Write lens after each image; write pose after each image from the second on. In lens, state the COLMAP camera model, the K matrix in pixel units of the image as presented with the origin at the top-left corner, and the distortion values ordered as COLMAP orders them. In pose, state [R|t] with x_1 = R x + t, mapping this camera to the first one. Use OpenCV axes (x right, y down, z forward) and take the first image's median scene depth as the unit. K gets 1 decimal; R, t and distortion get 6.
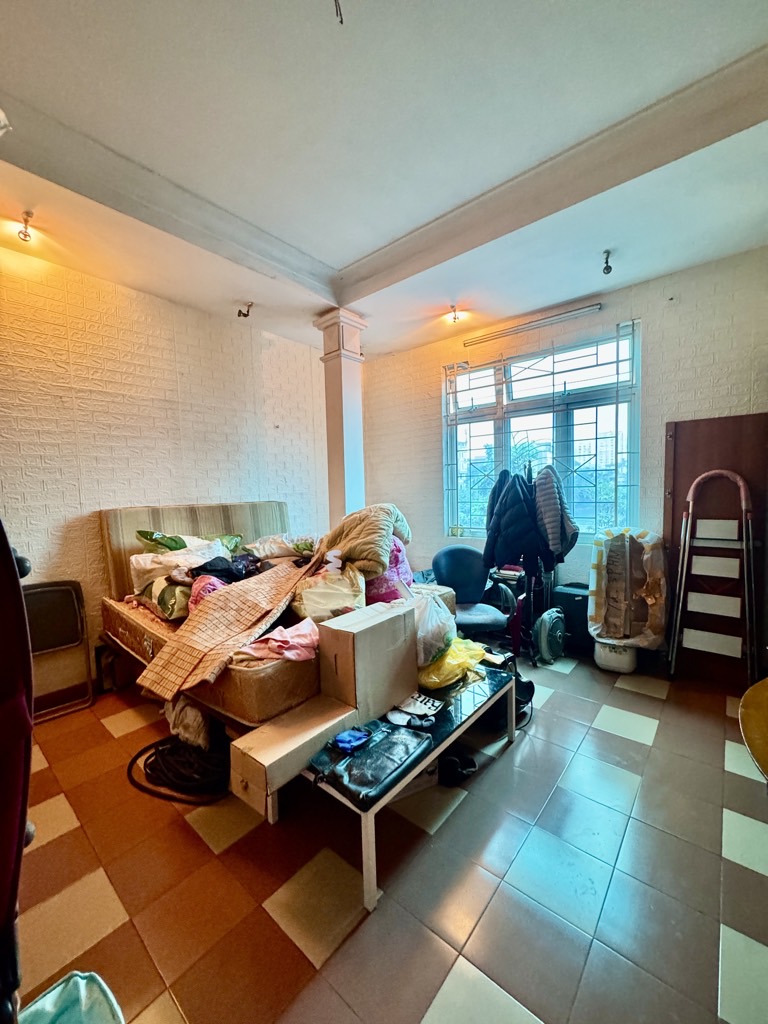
lens RADIAL K [[408.6, 0, 384.6], [0, 408.6, 515.9], [0, 0, 1]] dist [-0.000178, -0.000001]
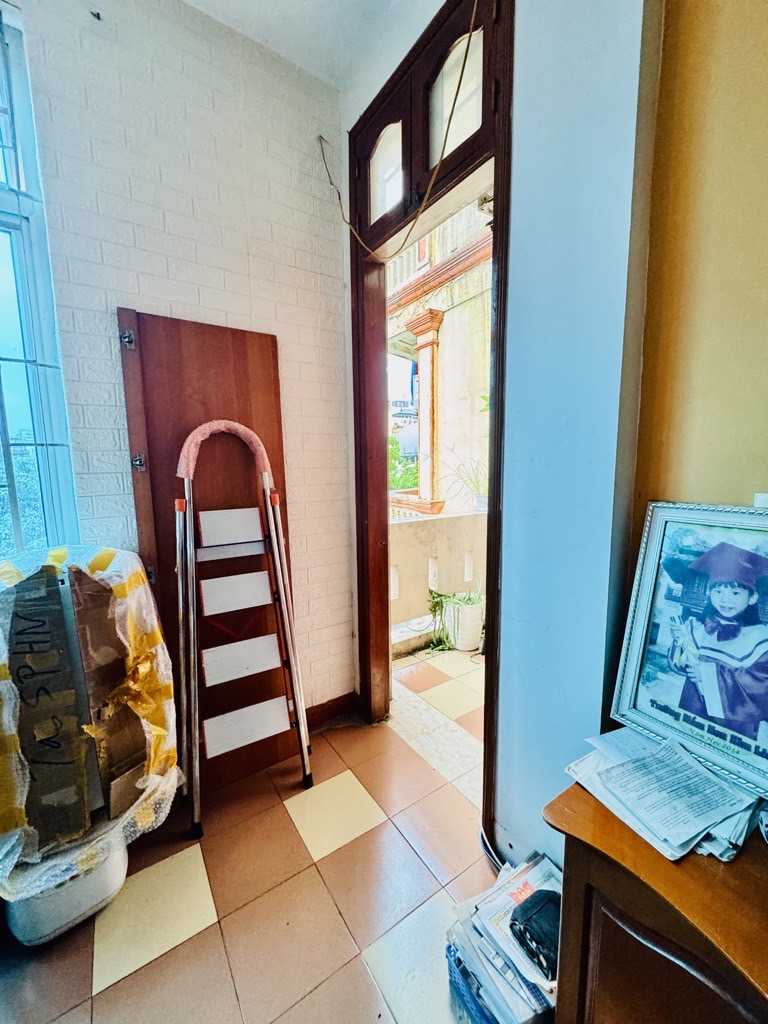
lens RADIAL K [[408.6, 0, 388.8], [0, 408.6, 513.0], [0, 0, 1]] dist [-0.000178, -0.000001]
pose [[0.267778, -0.096911, 0.958594, 0.322087], [0.068990, 0.994303, 0.081249, -0.015162], [-0.961007, 0.044377, 0.272939, 0.616460]]
